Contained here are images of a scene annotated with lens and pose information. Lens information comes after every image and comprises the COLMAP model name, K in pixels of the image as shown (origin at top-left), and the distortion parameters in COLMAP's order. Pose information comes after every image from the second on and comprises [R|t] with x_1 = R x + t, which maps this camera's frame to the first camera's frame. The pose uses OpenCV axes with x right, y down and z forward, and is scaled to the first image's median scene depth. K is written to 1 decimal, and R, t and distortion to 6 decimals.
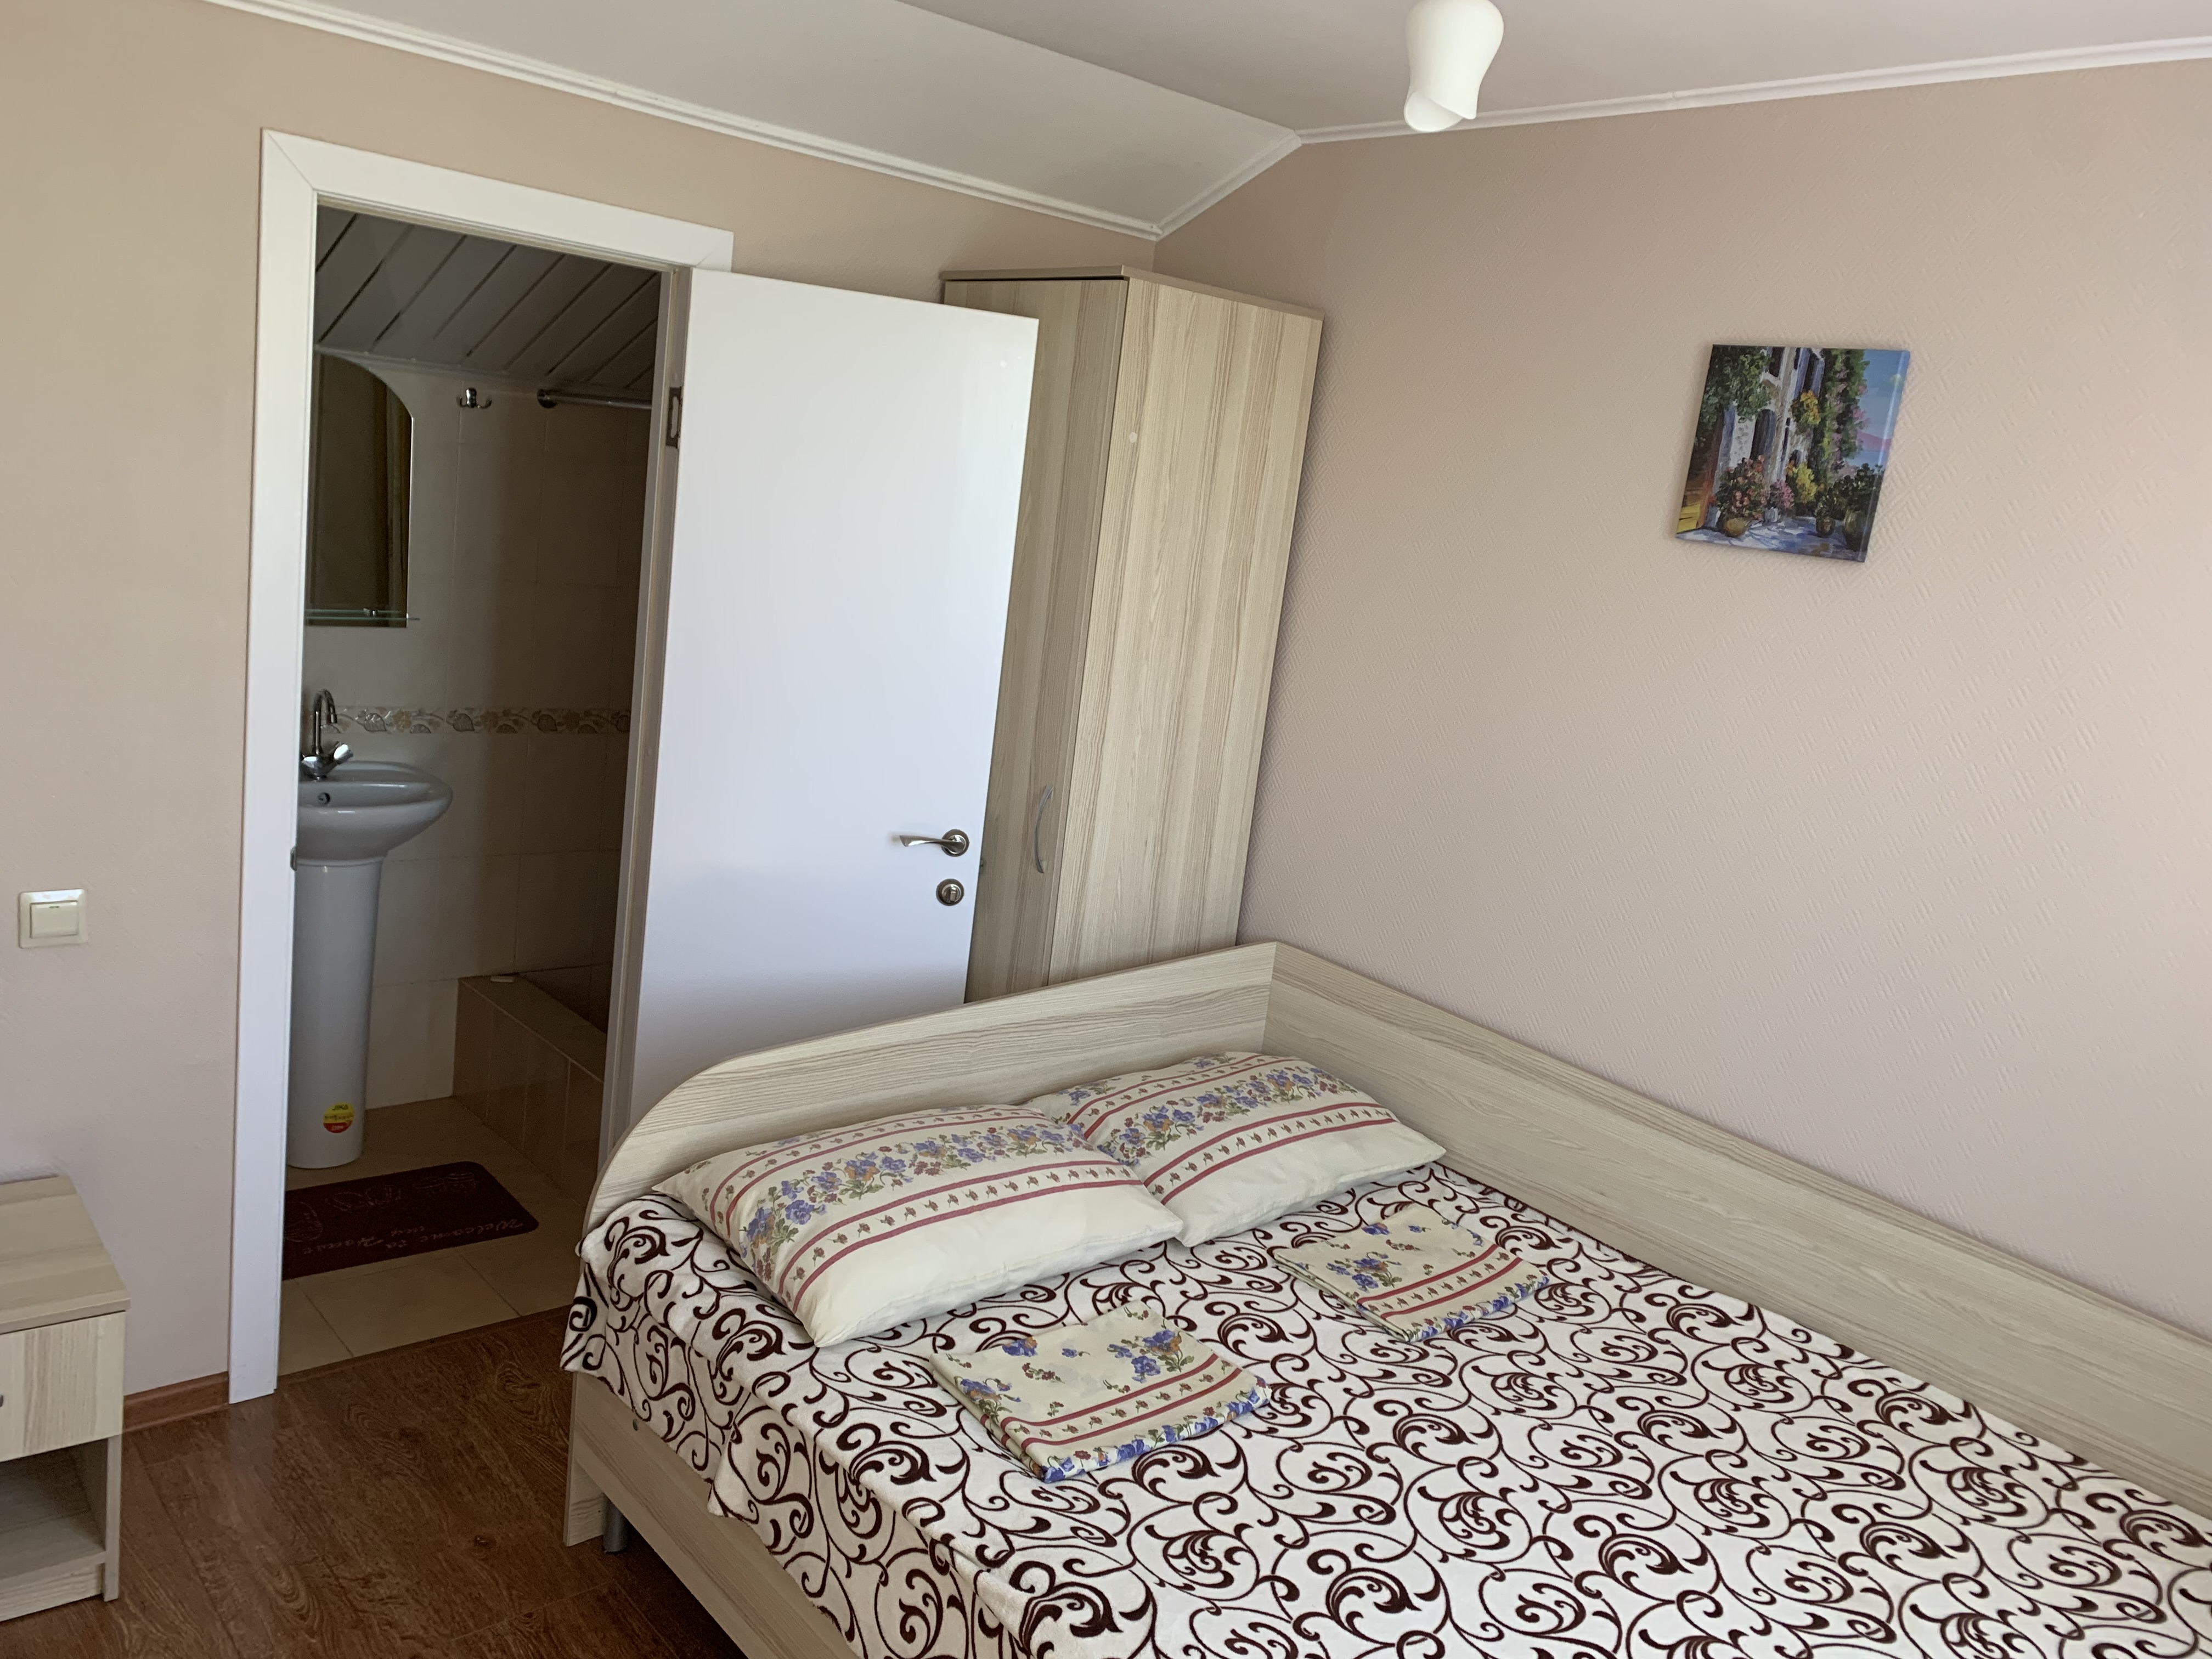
lens RADIAL K [[1691.1, 0, 1105.6], [0, 1691.1, 824.3], [0, 0, 1]] dist [0.001858, -0.014656]
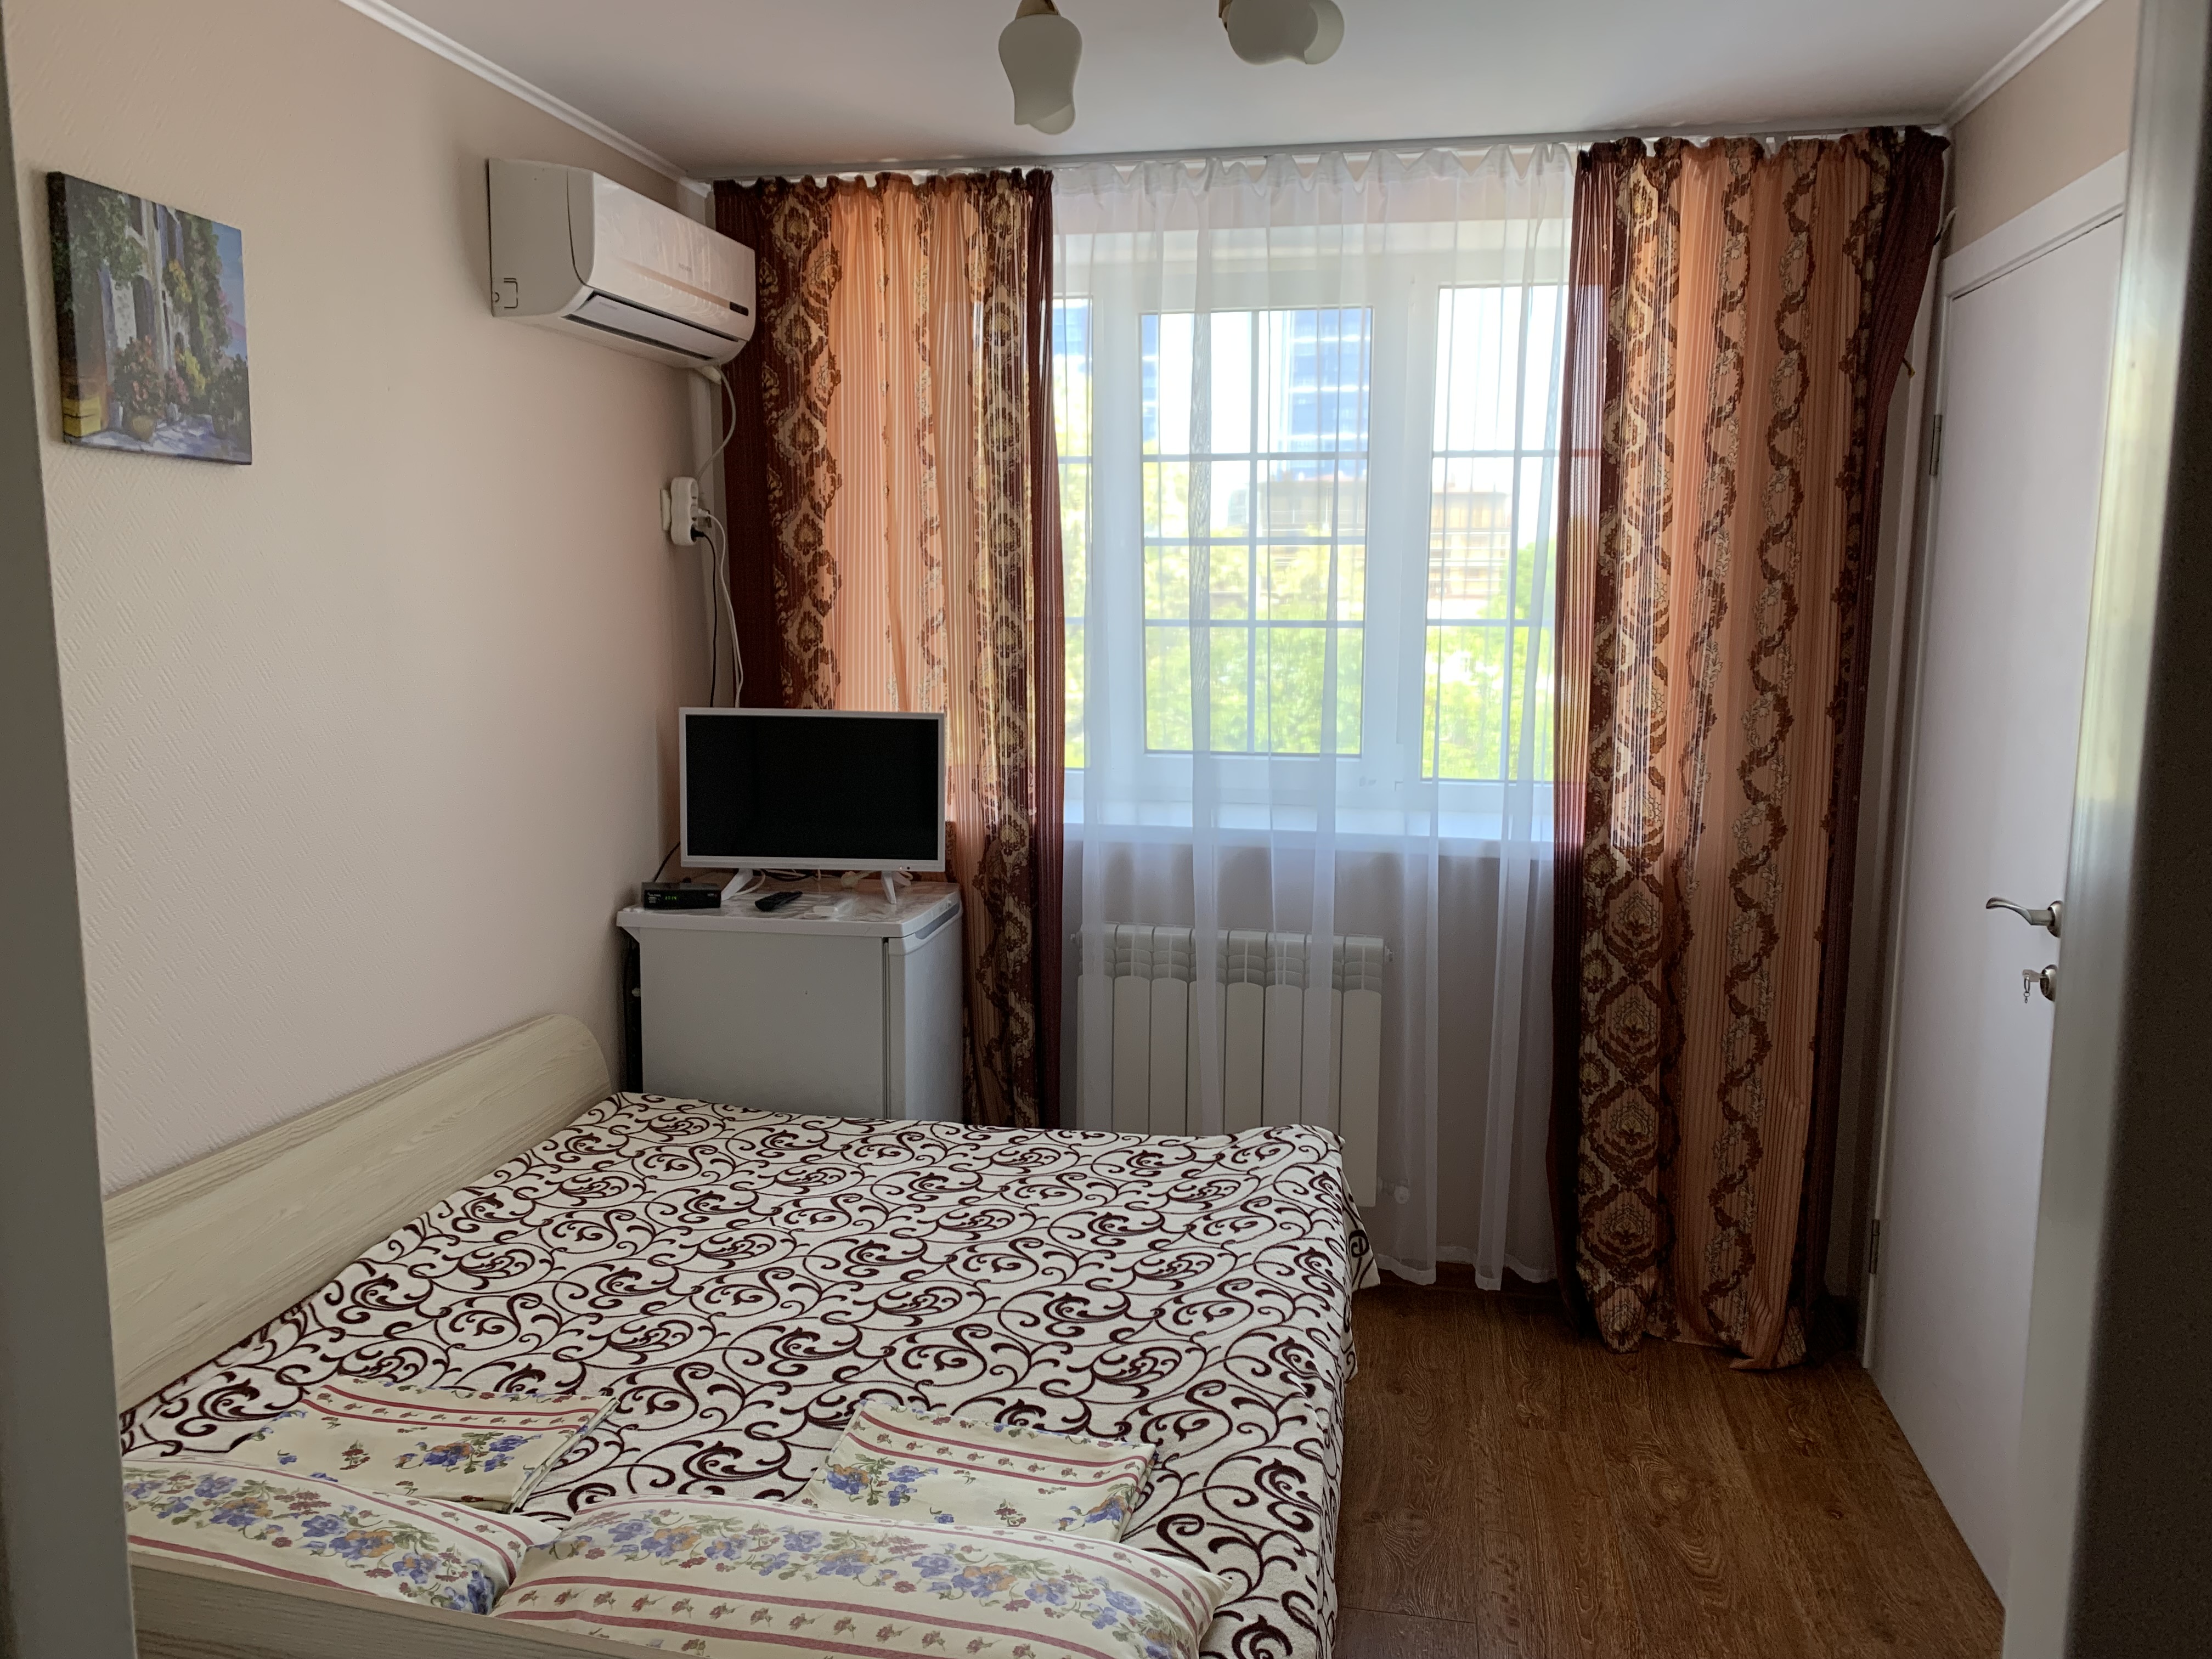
lens RADIAL K [[1691.1, 0, 1057.1], [0, 1691.1, 835.1], [0, 0, 1]] dist [0.001858, -0.014656]
pose [[-0.605824, -0.238214, 0.759099, -0.532810], [0.073921, 0.933142, 0.351826, -0.250132], [-0.792157, 0.269258, -0.547711, 1.175109]]
